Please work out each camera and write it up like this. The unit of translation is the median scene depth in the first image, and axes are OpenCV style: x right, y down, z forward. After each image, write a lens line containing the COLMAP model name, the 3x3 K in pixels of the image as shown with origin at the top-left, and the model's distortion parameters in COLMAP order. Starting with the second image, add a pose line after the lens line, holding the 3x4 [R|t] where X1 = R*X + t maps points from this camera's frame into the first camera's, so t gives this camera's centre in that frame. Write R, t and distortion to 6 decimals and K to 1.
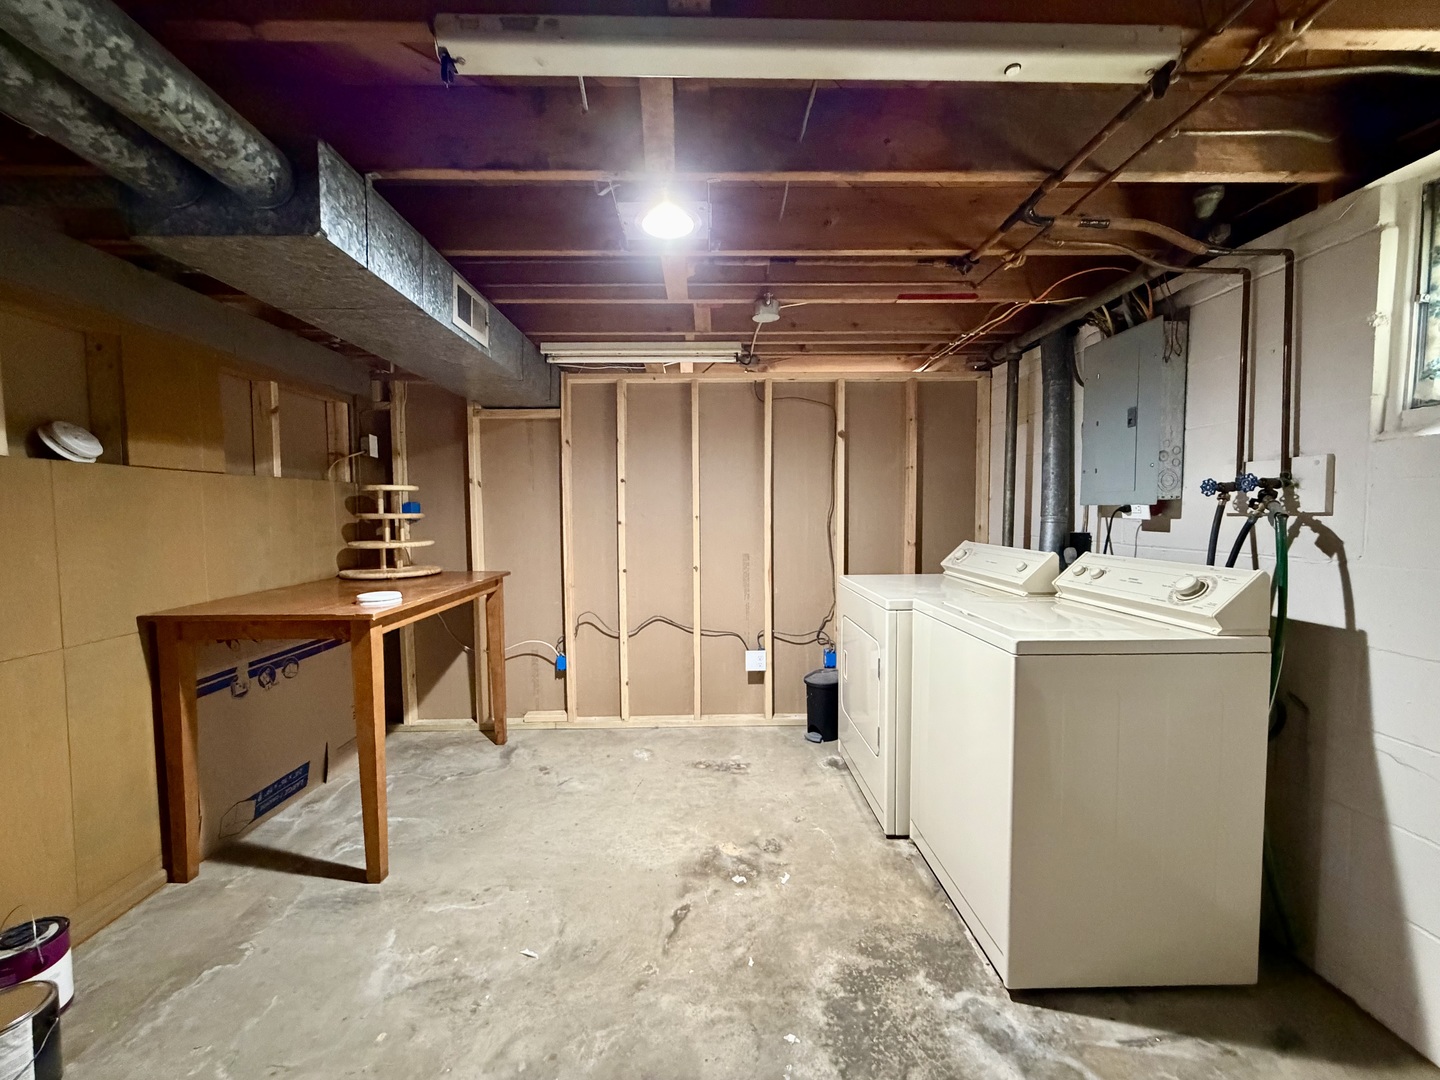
lens RADIAL K [[559.0, 0, 720.0], [0, 559.0, 540.0], [0, 0, 1]] dist [0.000411, 0.000130]
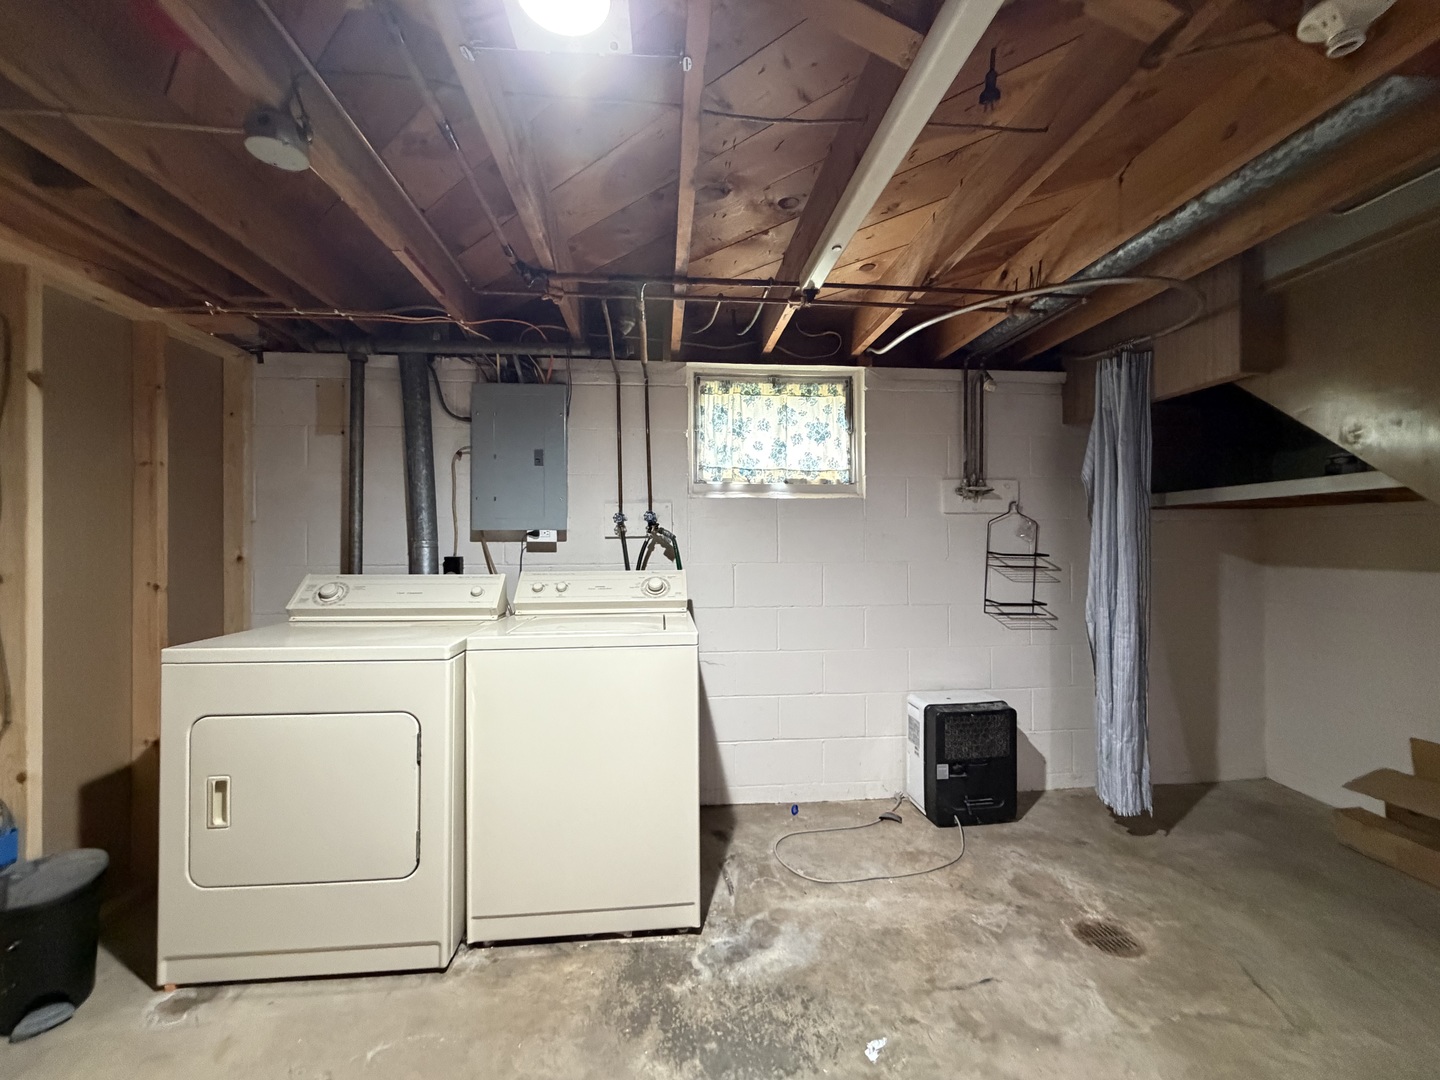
lens RADIAL K [[559.0, 0, 720.0], [0, 559.0, 540.0], [0, 0, 1]] dist [0.000411, 0.000130]
pose [[-0.042508, 0.014204, 0.998995, -0.672902], [0.059544, 0.998158, -0.011658, -0.006201], [-0.997320, 0.058989, -0.043275, 0.932952]]
